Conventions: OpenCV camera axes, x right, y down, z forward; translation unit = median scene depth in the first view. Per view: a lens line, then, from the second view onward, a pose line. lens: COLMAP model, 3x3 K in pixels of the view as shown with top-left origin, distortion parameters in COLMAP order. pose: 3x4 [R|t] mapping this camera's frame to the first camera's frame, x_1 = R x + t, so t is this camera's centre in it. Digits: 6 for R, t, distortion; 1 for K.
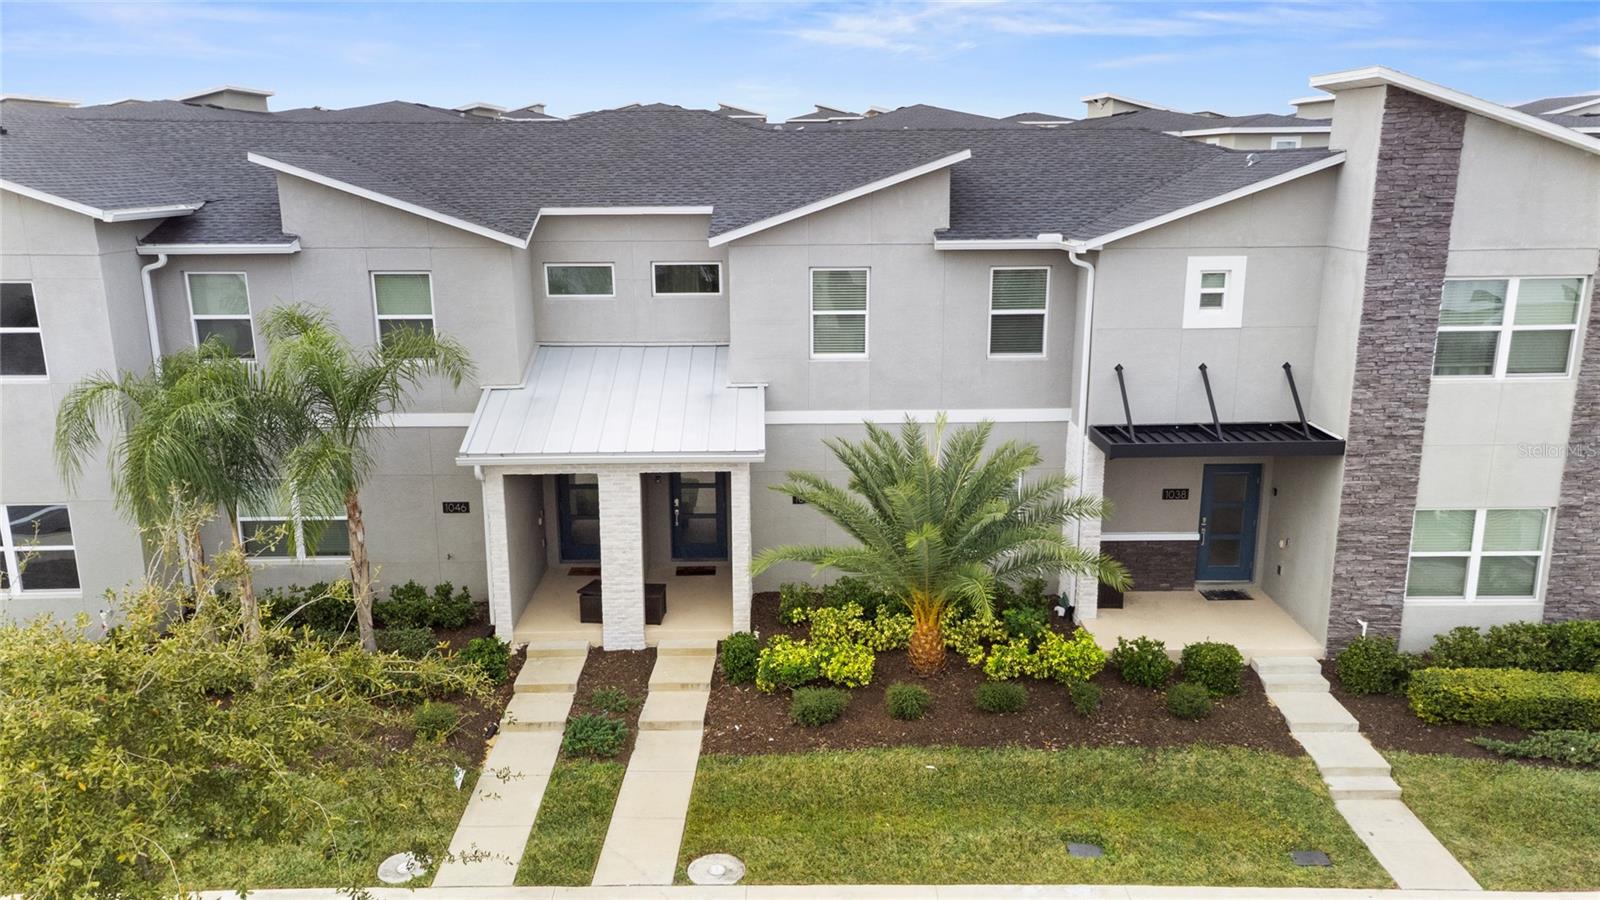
lens RADIAL K [[1190.4, 0, 800.0], [0, 1190.4, 450.0], [0, 0, 1]] dist [0.006308, 0.080001]
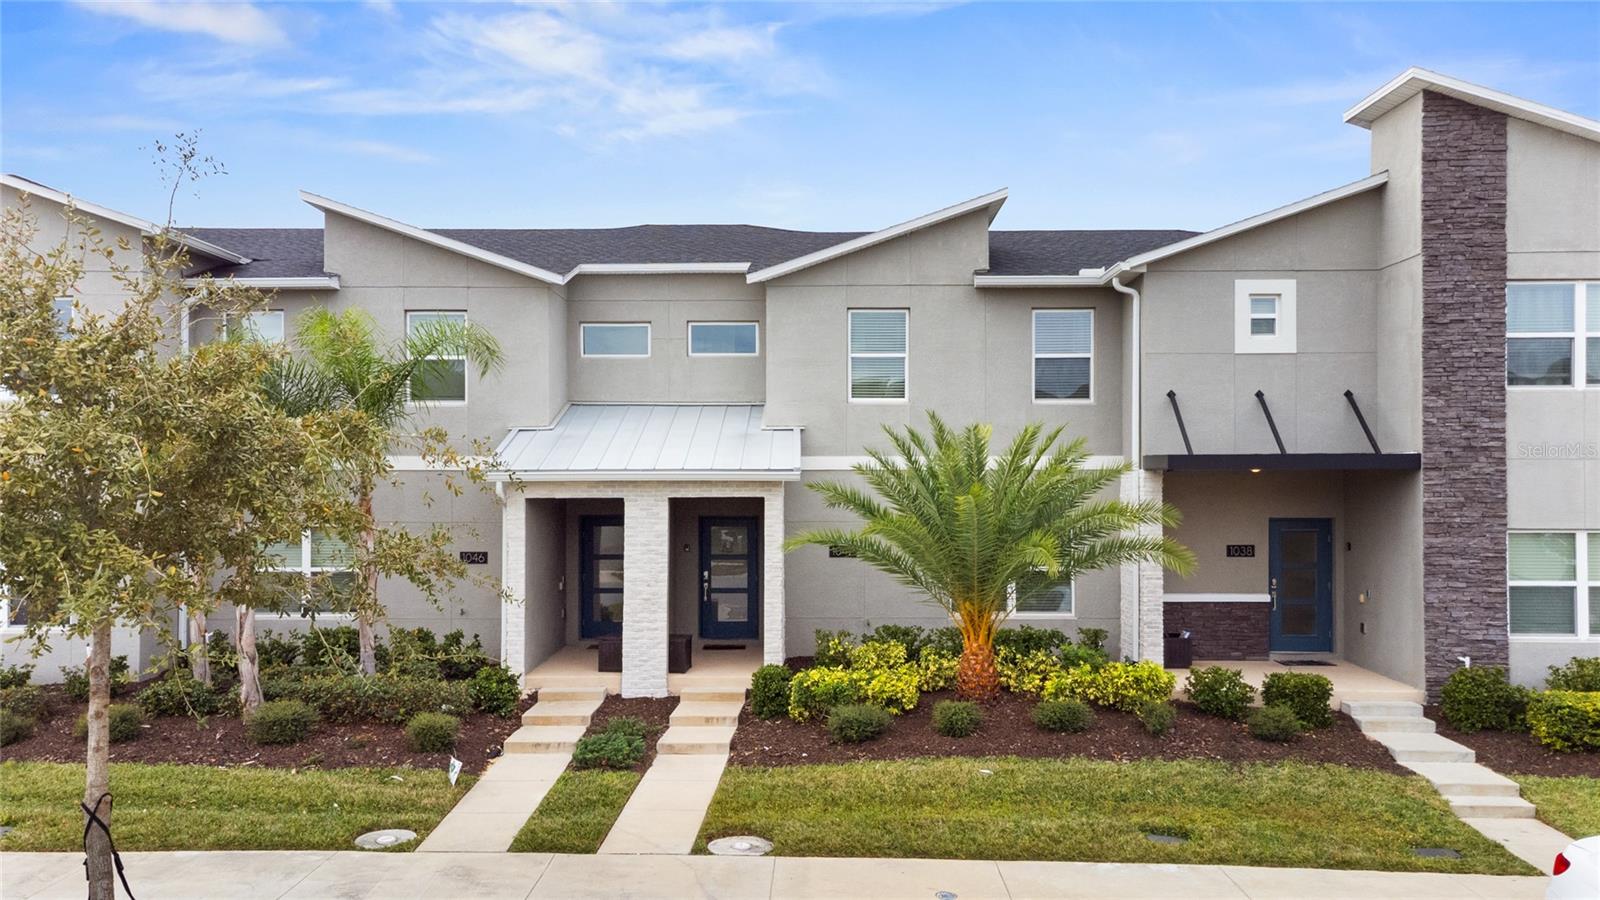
lens RADIAL K [[1215.6, 0, 800.0], [0, 1215.6, 450.0], [0, 0, 1]] dist [0.004445, 0.077724]
pose [[0.999564, 0.003540, -0.029297, -0.001730], [-0.010548, 0.970052, -0.242667, 0.227891], [0.027560, 0.242871, 0.969667, 0.057708]]
